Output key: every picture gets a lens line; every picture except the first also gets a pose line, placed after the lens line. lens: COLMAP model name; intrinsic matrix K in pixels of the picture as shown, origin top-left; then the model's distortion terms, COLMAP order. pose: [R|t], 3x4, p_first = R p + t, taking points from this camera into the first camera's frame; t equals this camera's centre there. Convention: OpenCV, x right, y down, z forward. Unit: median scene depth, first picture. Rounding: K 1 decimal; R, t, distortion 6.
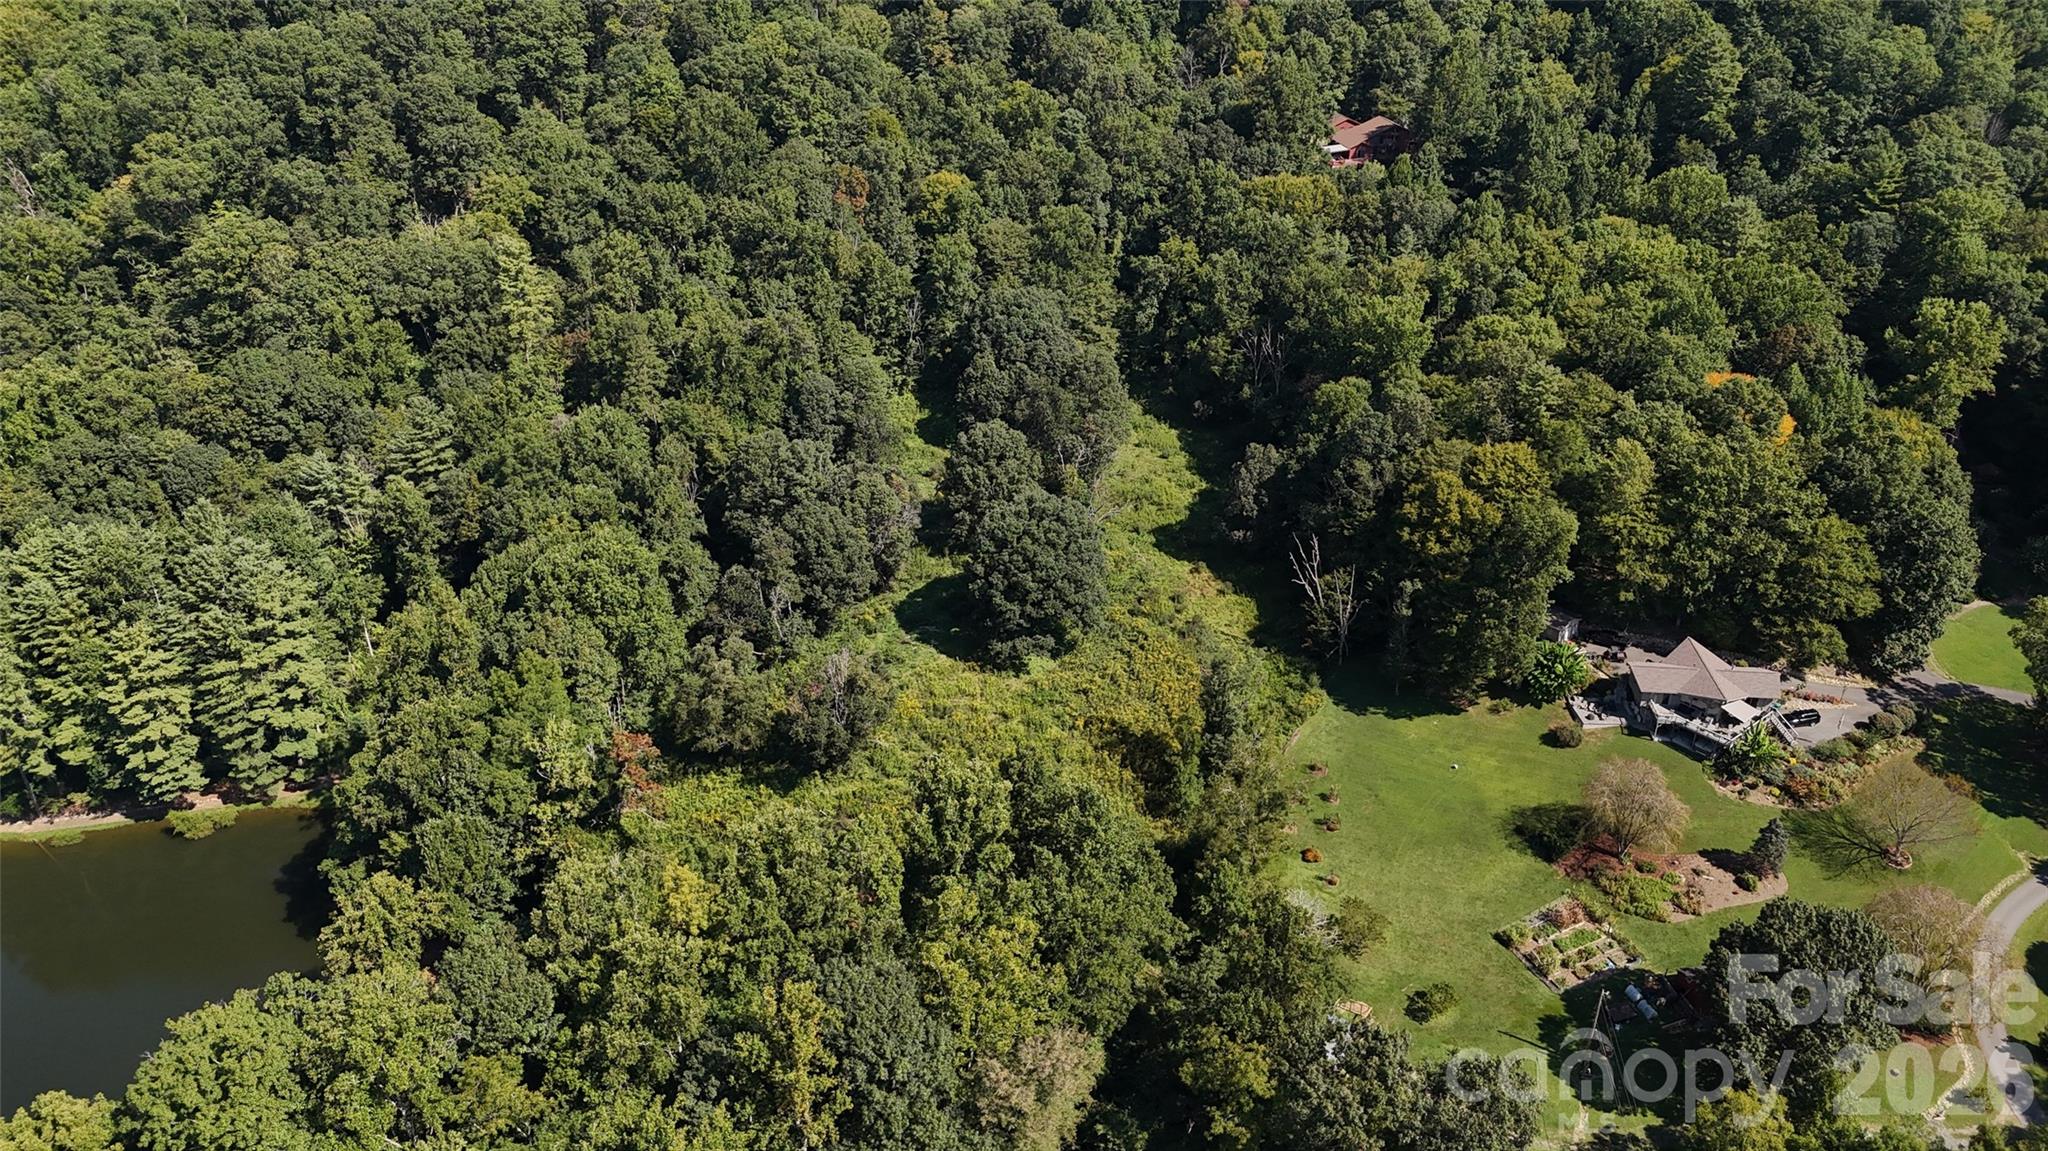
lens RADIAL K [[1500.9, 0, 1020.4], [0, 1500.9, 572.3], [0, 0, 1]] dist [0.069995, -0.067365]
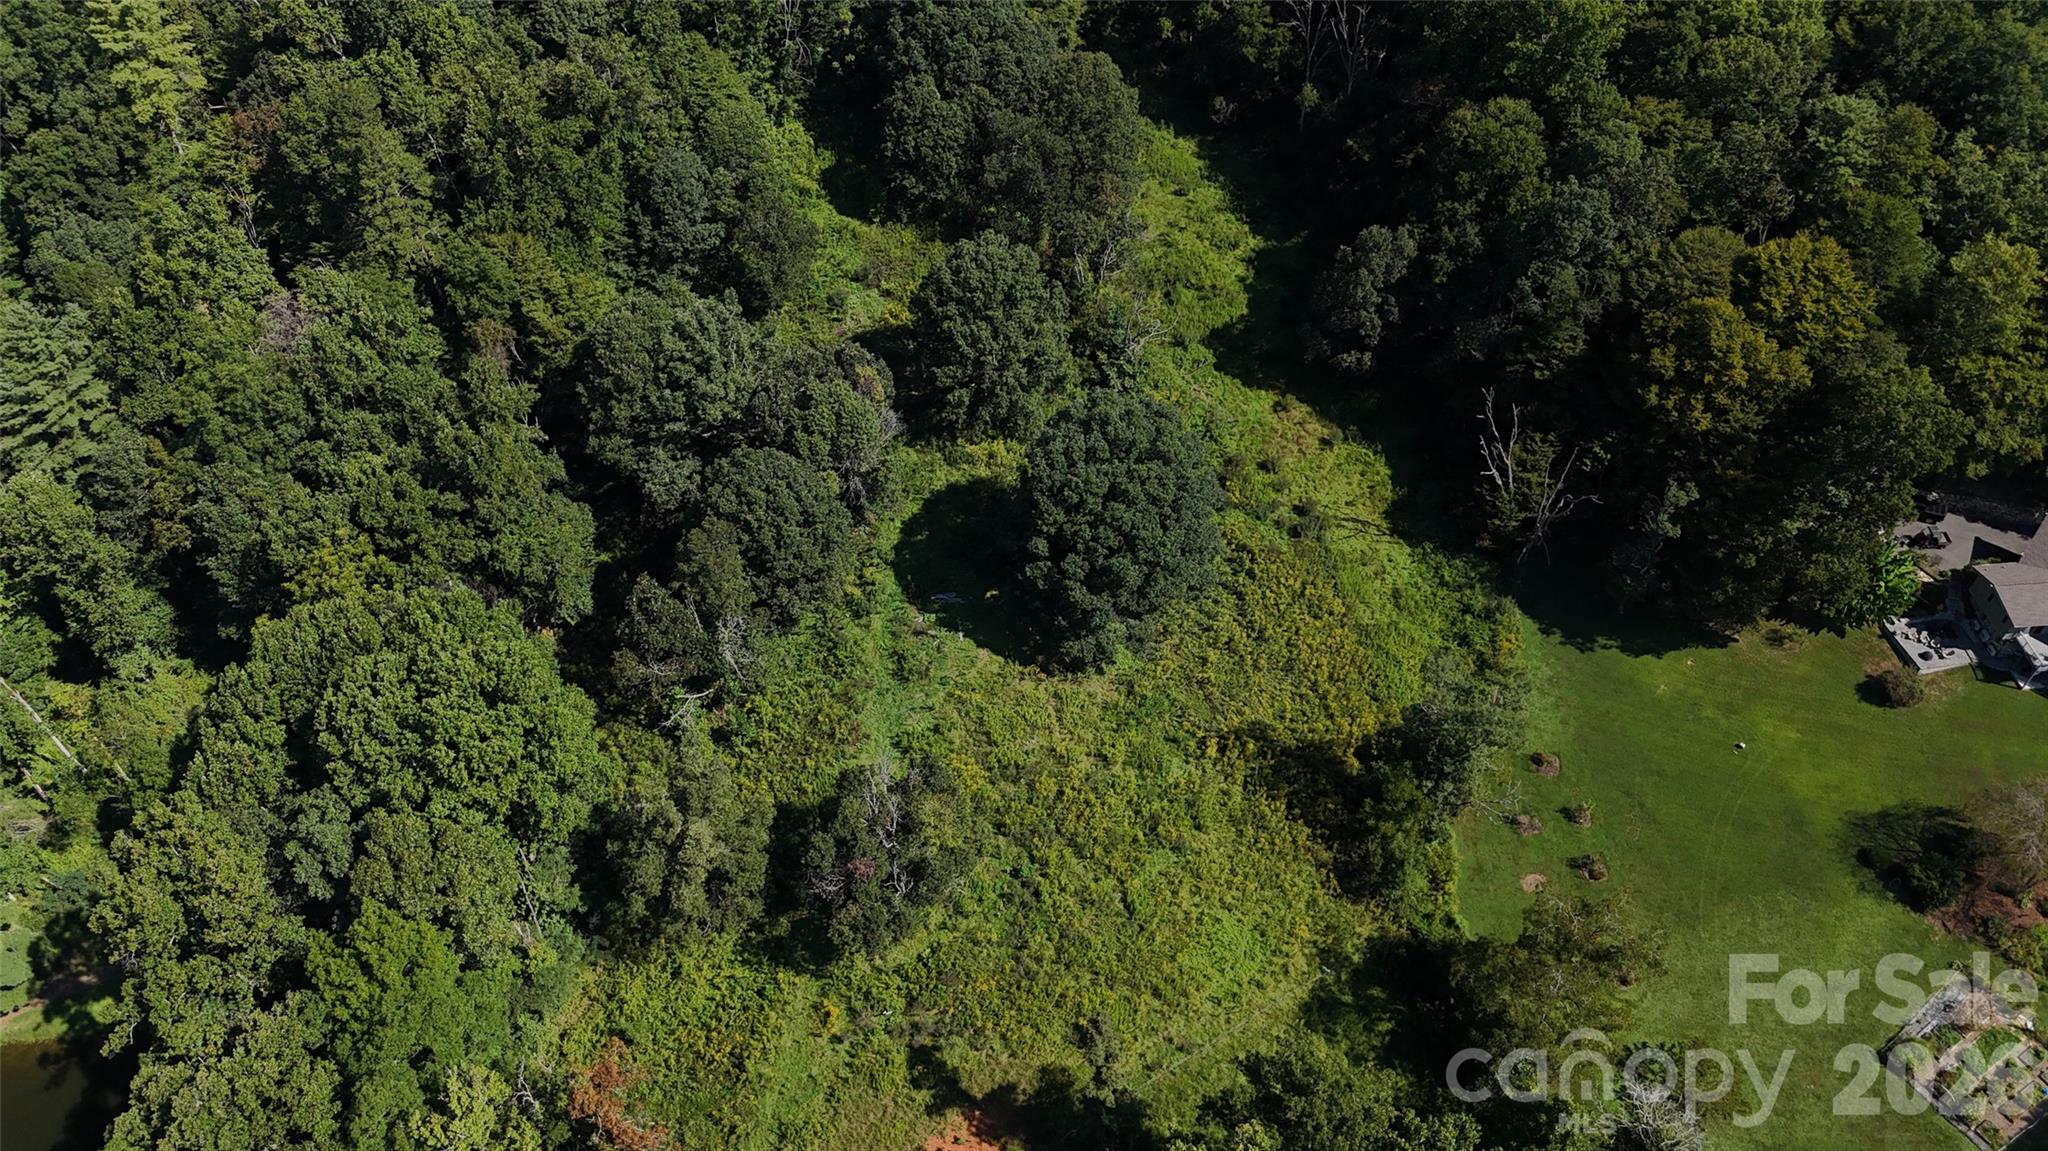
lens RADIAL K [[1500.9, 0, 1006.3], [0, 1500.9, 543.6], [0, 0, 1]] dist [0.069995, -0.067365]
pose [[0.982688, -0.136875, 0.124858, -0.110779], [0.086568, 0.935069, 0.343732, -0.204464], [-0.163799, -0.326973, 0.930730, 0.370576]]
